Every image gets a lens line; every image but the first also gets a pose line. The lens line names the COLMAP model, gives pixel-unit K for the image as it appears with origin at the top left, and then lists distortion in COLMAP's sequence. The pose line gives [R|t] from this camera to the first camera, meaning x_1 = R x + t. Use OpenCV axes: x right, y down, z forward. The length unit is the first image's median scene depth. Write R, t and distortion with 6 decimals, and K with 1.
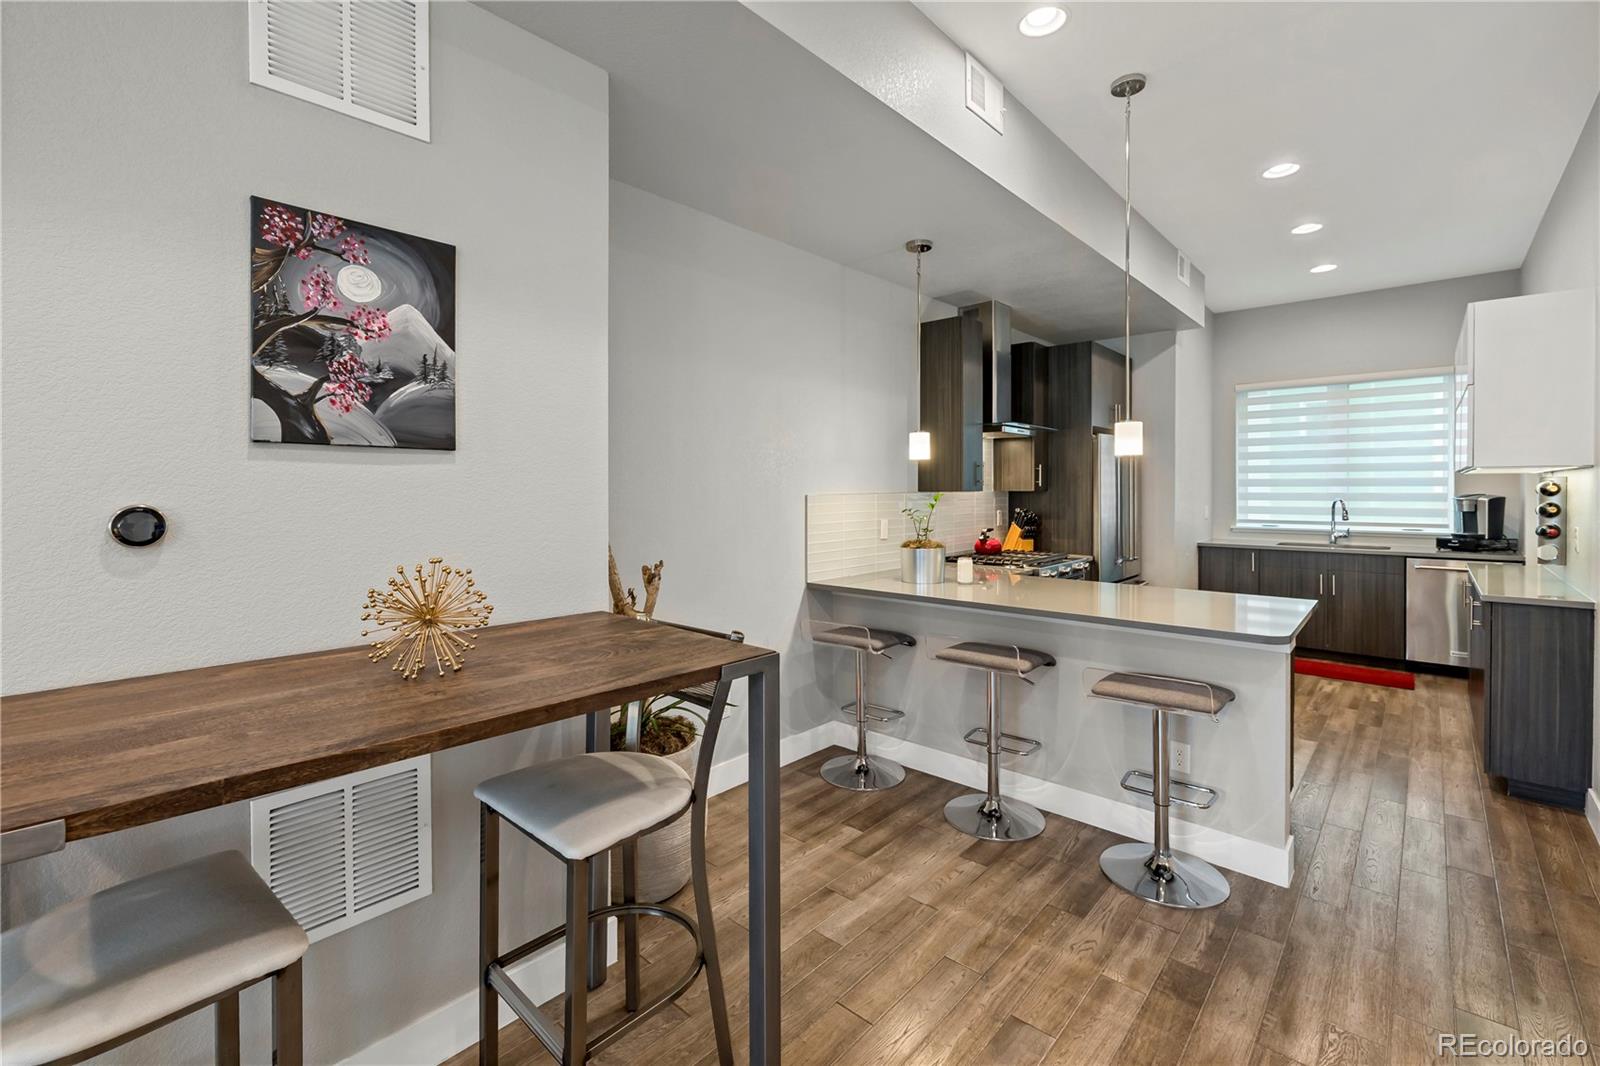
lens RADIAL K [[695.1, 0, 794.5], [0, 695.1, 491.0], [0, 0, 1]] dist [-0.000022, -0.000080]
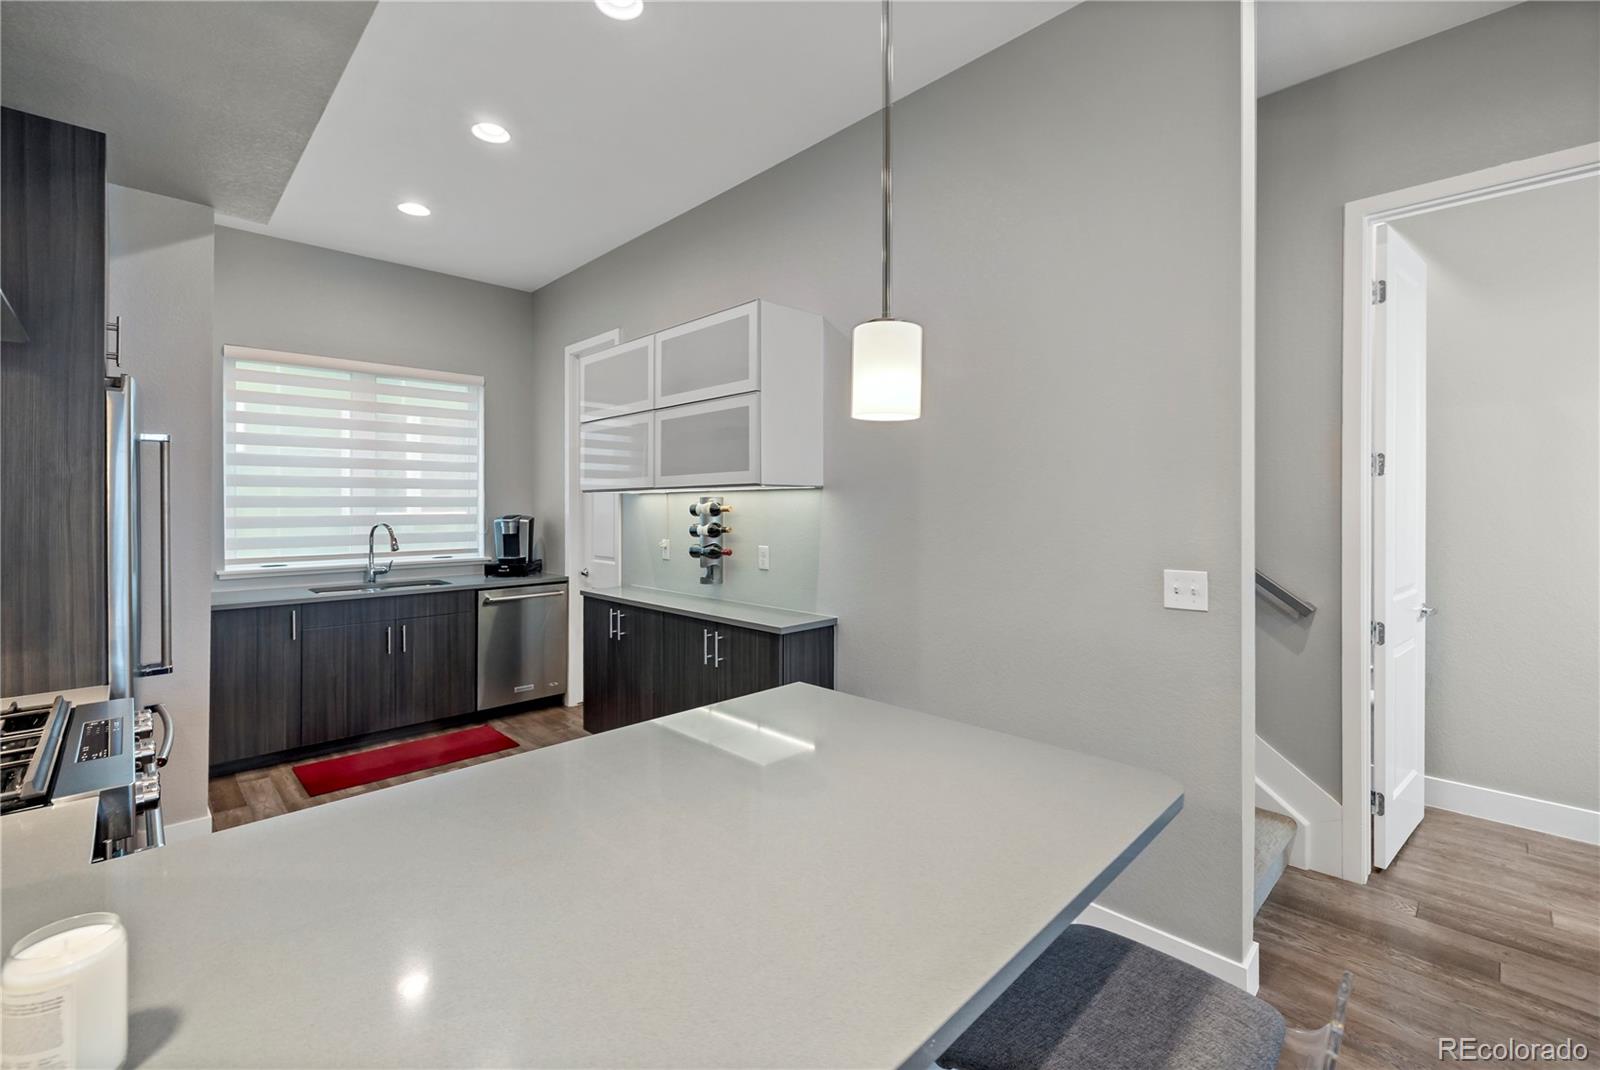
lens RADIAL K [[688.9, 0, 792.3], [0, 688.9, 505.6], [0, 0, 1]] dist [-0.001988, -0.000298]
pose [[0.064416, 0.003146, 0.997918, 0.089135], [0.006892, 0.999970, -0.003598, -0.003550], [-0.997899, 0.007109, 0.064392, 0.775929]]
